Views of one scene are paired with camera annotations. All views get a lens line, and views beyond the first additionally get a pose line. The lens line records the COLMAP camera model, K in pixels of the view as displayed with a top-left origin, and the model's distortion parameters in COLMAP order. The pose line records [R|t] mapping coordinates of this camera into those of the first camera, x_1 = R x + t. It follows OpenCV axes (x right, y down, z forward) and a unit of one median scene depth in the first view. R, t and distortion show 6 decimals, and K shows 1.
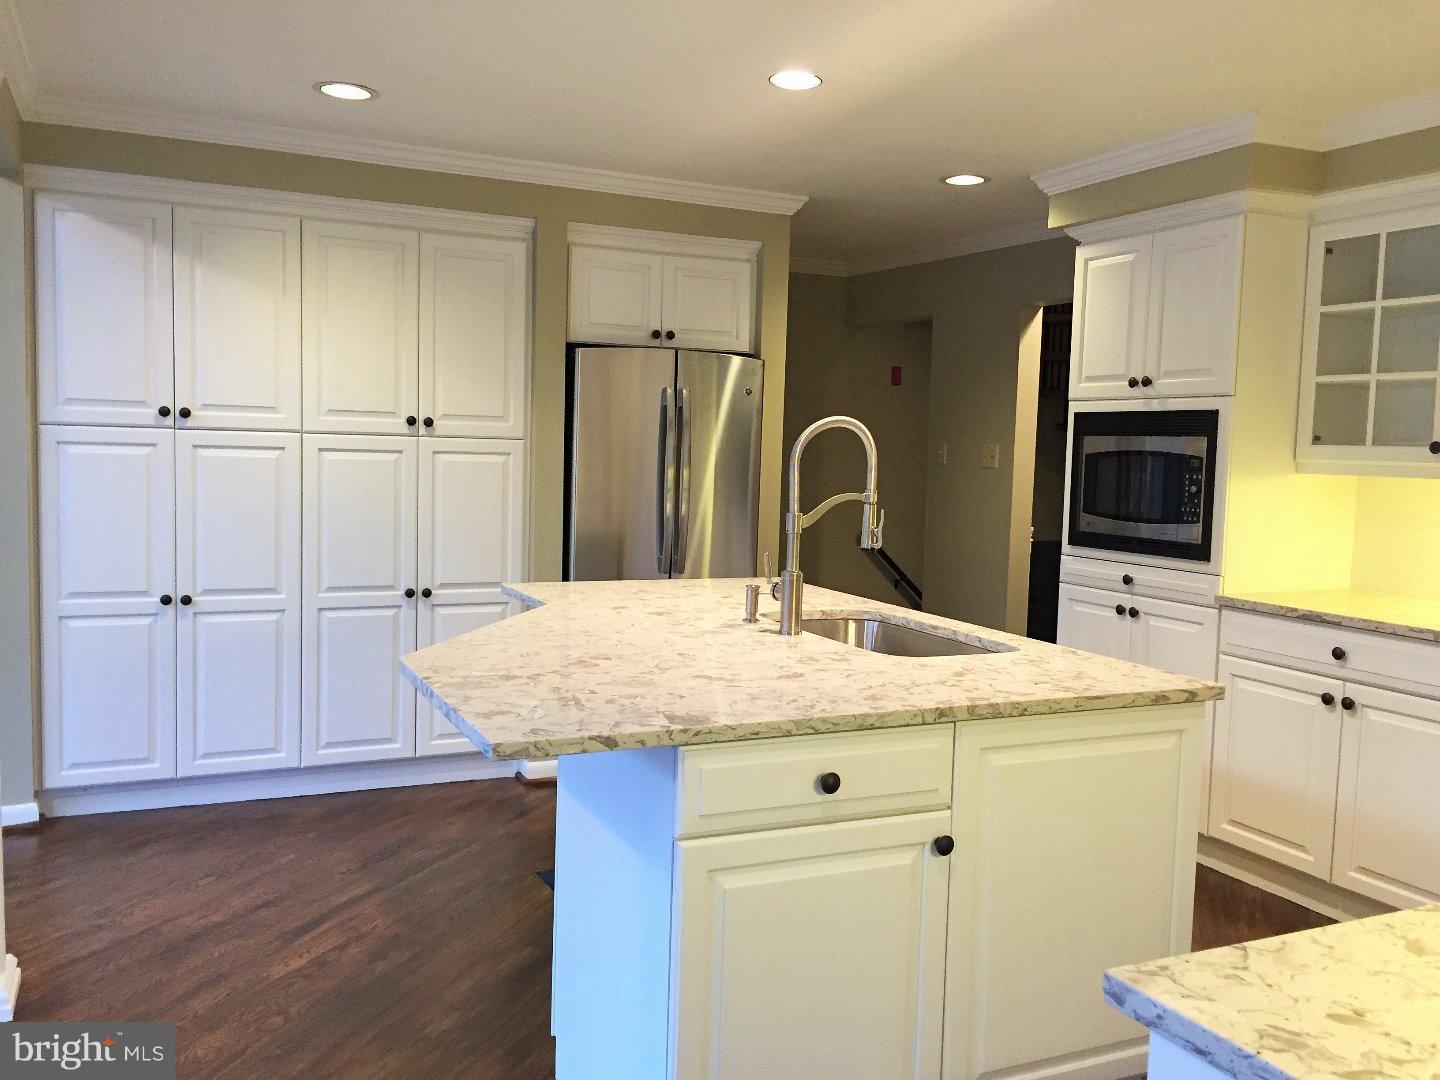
lens RADIAL K [[1246.8, 0, 720.0], [0, 1246.8, 540.0], [0, 0, 1]] dist [0.127871, -0.194268]
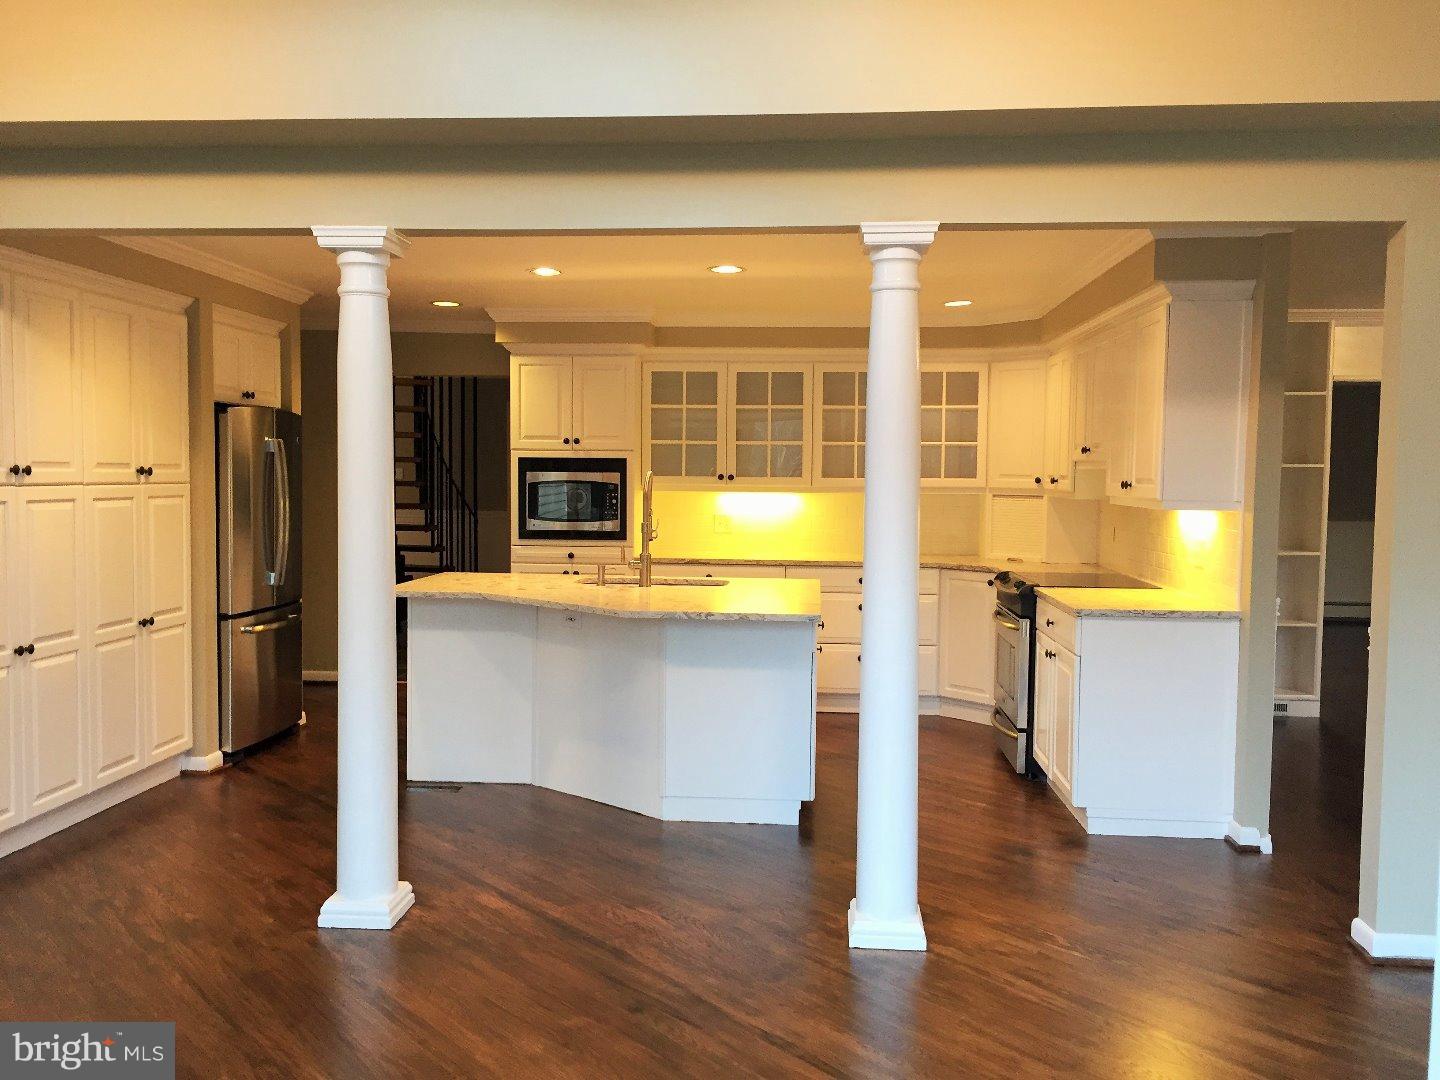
lens RADIAL K [[1246.8, 0, 720.0], [0, 1246.8, 540.0], [0, 0, 1]] dist [0.127871, -0.194268]
pose [[0.488561, -0.070465, 0.869680, -1.064075], [0.074664, 0.996454, 0.038793, -0.040859], [-0.869329, 0.045981, 0.492090, -0.015516]]
